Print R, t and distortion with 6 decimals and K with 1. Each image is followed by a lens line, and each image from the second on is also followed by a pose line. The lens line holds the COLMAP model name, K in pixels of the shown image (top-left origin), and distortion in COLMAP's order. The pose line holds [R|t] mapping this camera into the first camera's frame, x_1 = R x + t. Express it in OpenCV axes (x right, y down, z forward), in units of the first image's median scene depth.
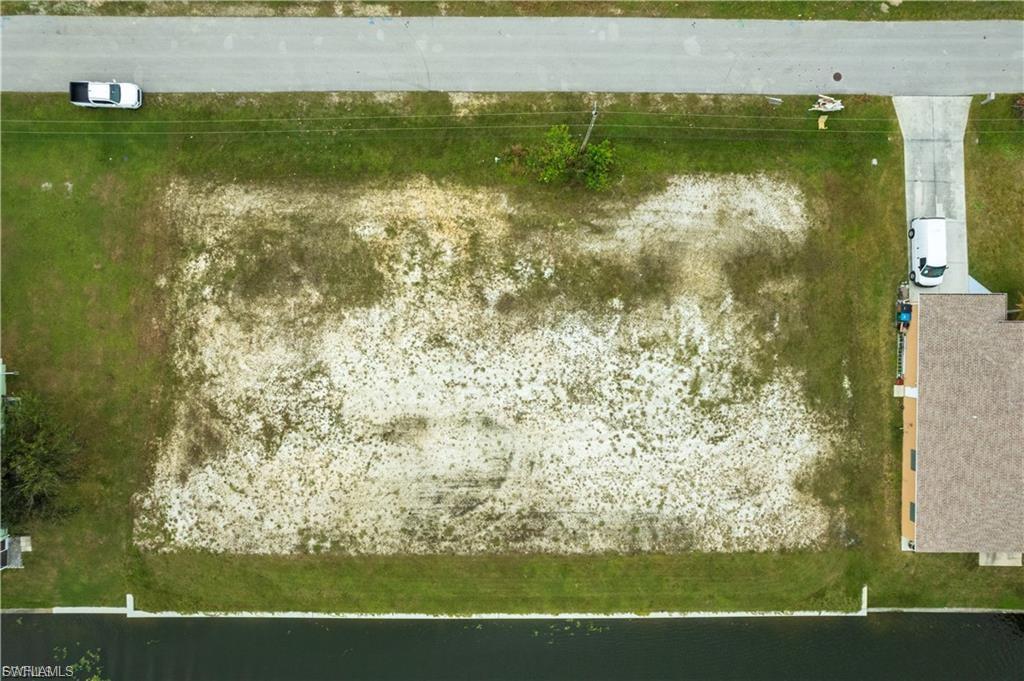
lens RADIAL K [[653.6, 0, 514.8], [0, 653.6, 348.4], [0, 0, 1]] dist [-0.076638, 0.067823]
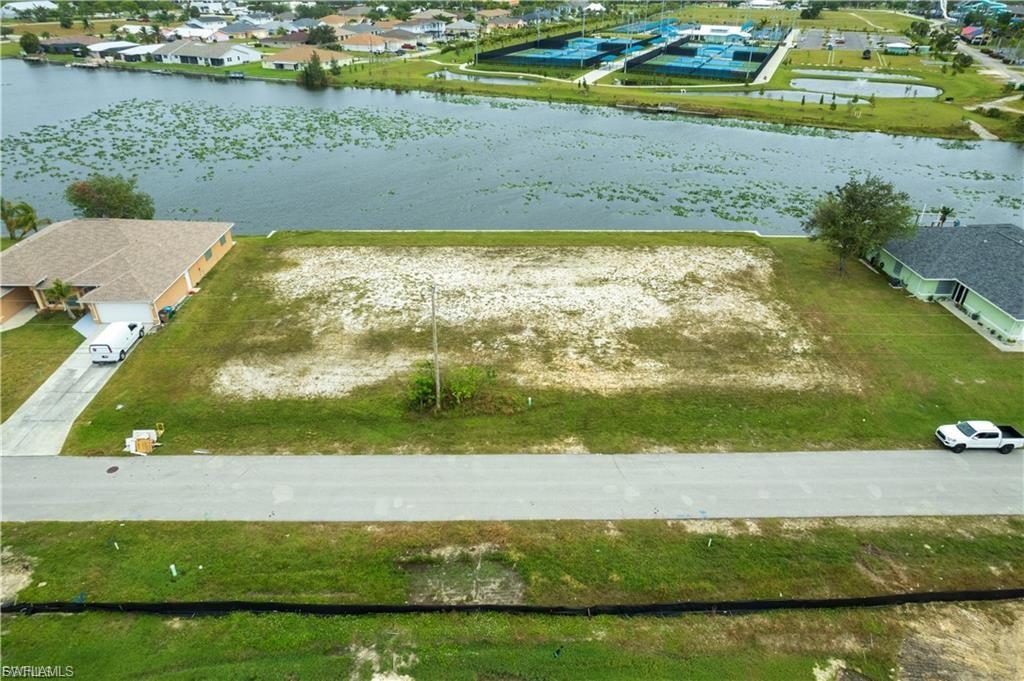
lens RADIAL K [[653.6, 0, 513.4], [0, 653.6, 339.1], [0, 0, 1]] dist [-0.076638, 0.067823]
pose [[-0.999732, -0.000988, -0.023136, 0.016908], [-0.019418, -0.508606, 0.860781, -1.046925], [-0.012618, 0.860999, 0.508450, 0.440466]]
